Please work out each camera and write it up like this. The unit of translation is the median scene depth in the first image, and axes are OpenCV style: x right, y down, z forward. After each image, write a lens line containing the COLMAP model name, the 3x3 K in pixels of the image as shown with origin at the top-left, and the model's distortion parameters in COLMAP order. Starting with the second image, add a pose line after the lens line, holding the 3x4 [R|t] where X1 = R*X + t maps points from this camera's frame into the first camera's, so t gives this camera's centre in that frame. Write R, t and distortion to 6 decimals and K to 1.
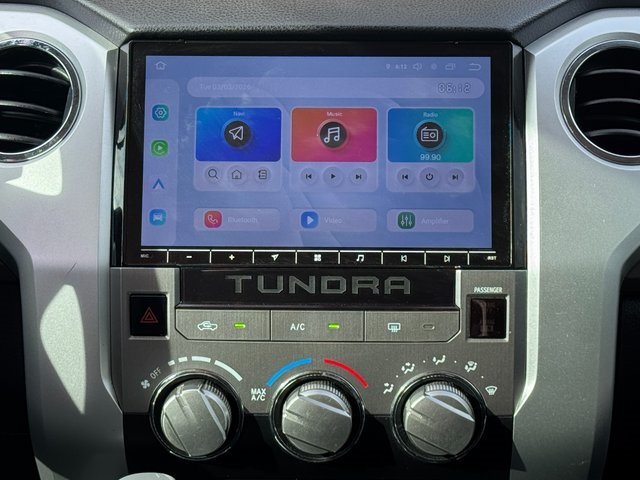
lens RADIAL K [[1651.0, 0, 320.0], [0, 1651.0, 240.0], [0, 0, 1]] dist [-0.083099, 8.735196]
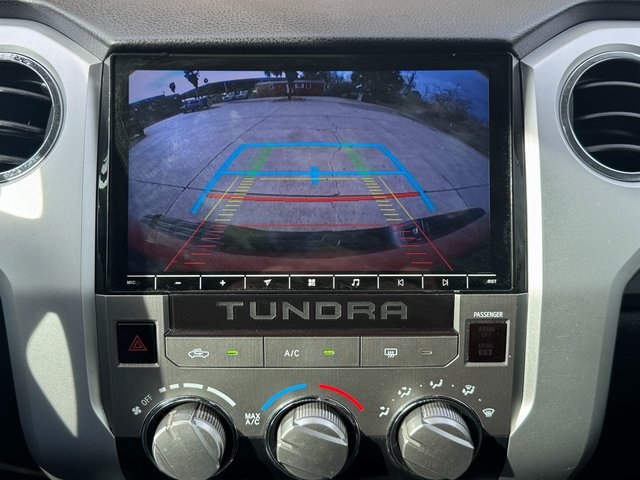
lens RADIAL K [[762.1, 0, 320.0], [0, 762.1, 240.0], [0, 0, 1]] dist [0.129491, -0.008822]
pose [[0.999675, -0.010474, 0.023245, -0.006651], [0.008106, 0.994985, 0.099698, -0.058478], [-0.024172, -0.099477, 0.994746, 0.555306]]
